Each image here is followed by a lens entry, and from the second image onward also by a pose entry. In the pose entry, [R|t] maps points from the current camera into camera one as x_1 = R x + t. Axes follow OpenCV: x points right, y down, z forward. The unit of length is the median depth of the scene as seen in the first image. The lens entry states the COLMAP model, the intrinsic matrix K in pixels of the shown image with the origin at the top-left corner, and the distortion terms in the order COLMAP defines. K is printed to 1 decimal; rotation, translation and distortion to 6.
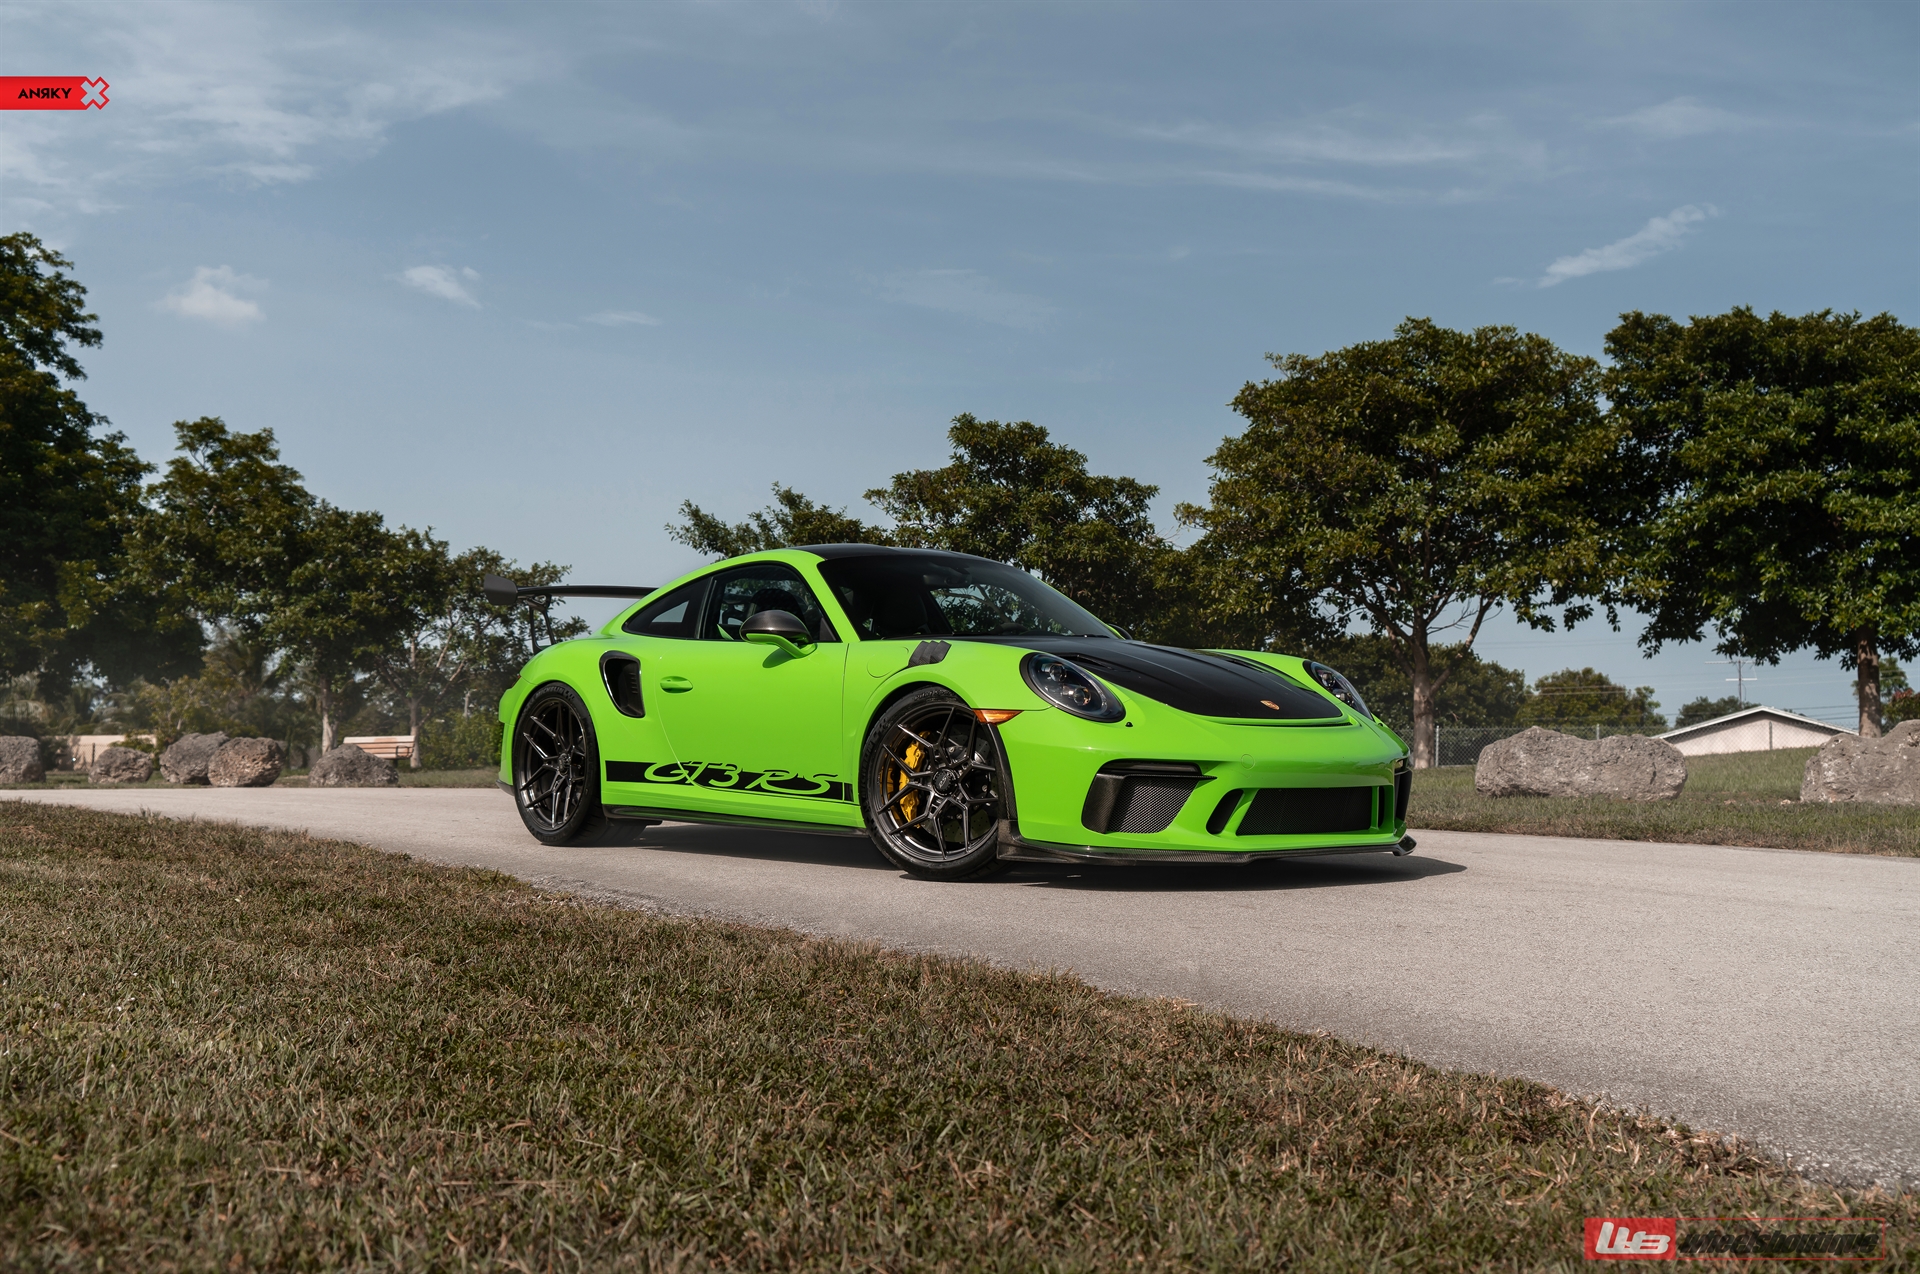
lens RADIAL K [[2107.4, 0, 965.2], [0, 2107.4, 614.6], [0, 0, 1]] dist [0.012598, 0.000000]
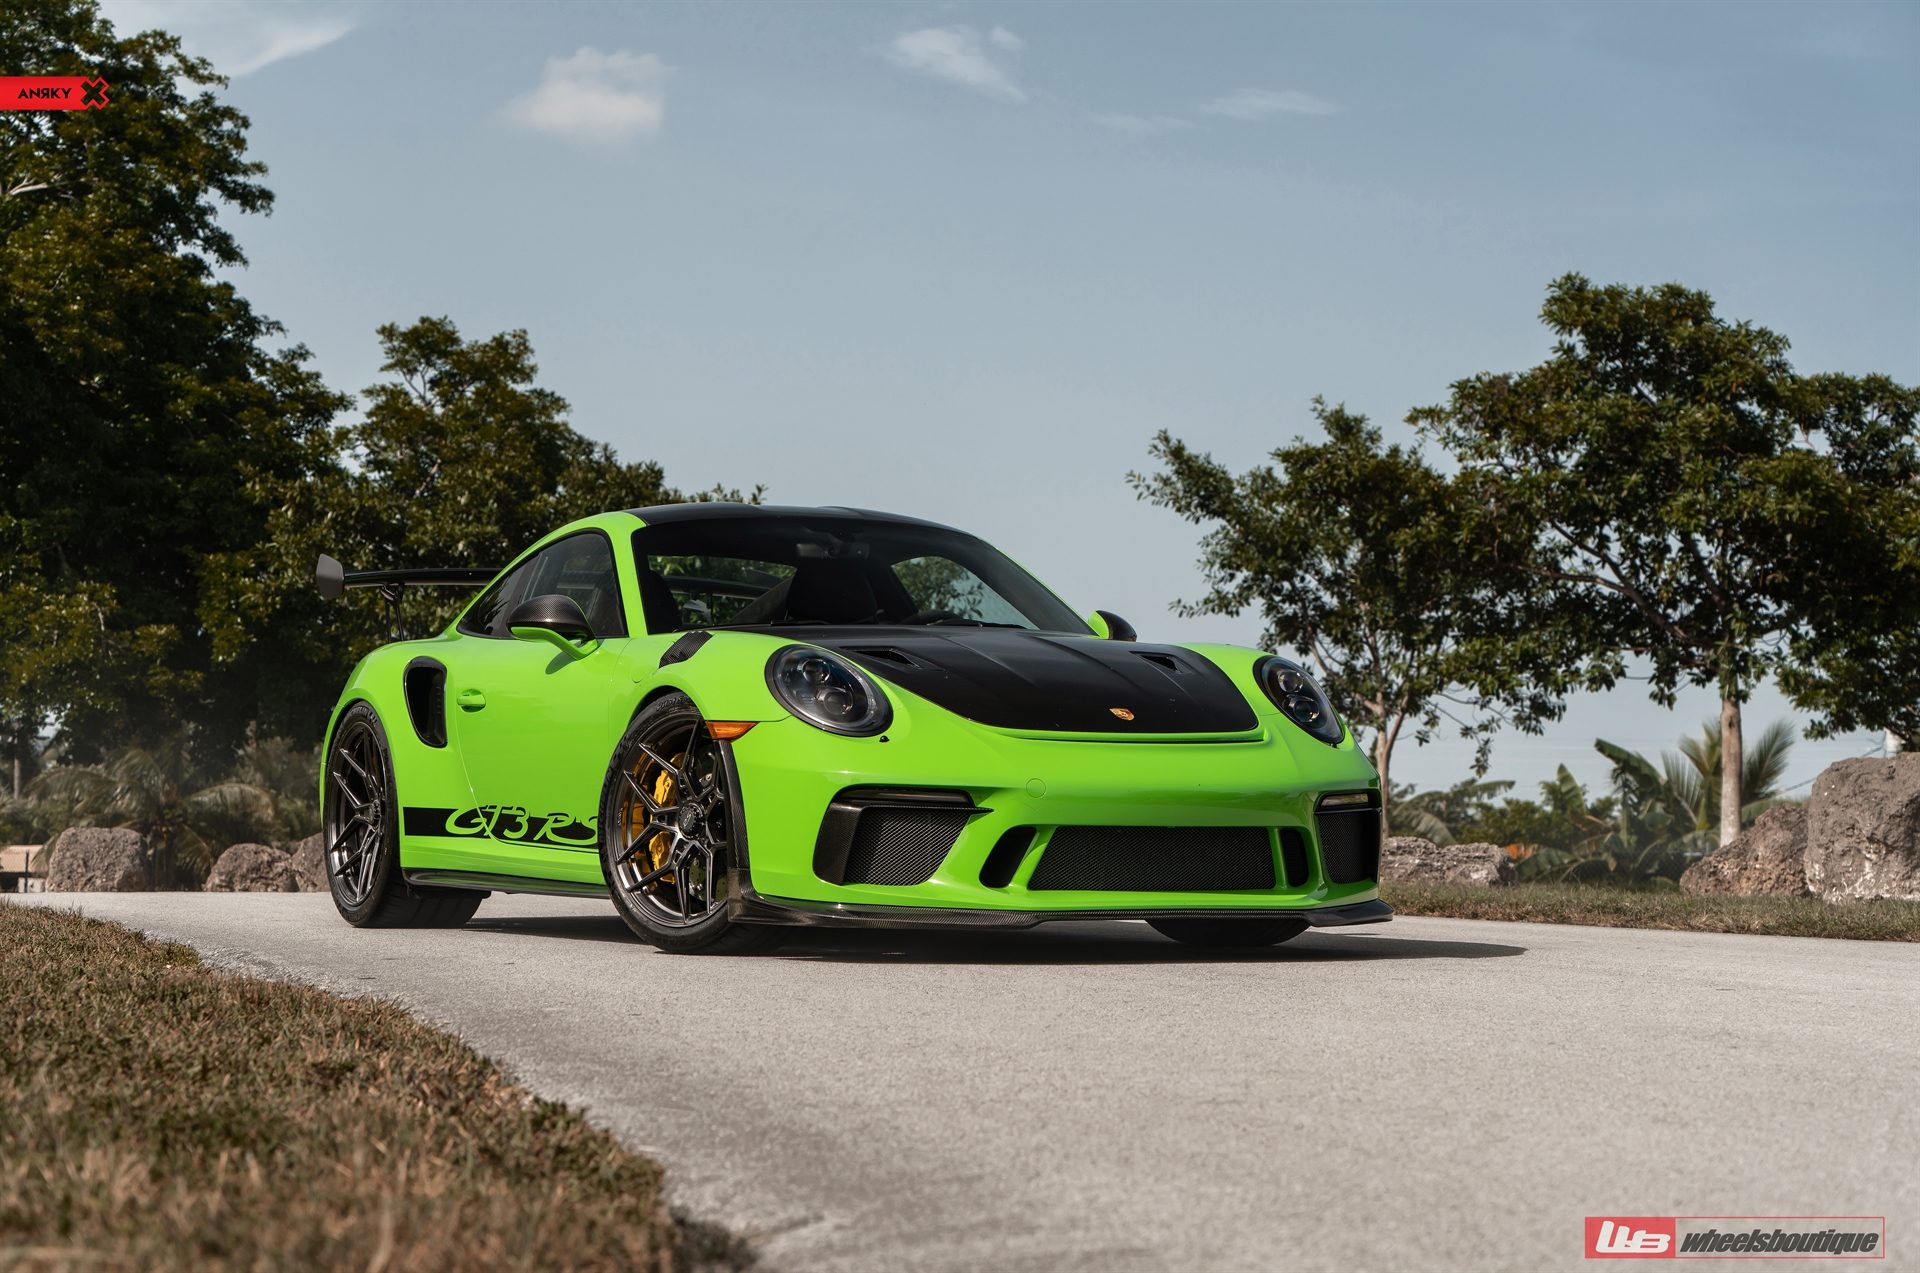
lens RADIAL K [[3858.1, 0, 959.7], [0, 3858.1, 643.7], [0, 0, 1]] dist [-0.108734, 0.000000]
pose [[0.968053, -0.011566, -0.250478, 0.100111], [0.012136, 0.999926, 0.000733, 0.004058], [0.250451, -0.003749, 0.968122, -0.068754]]
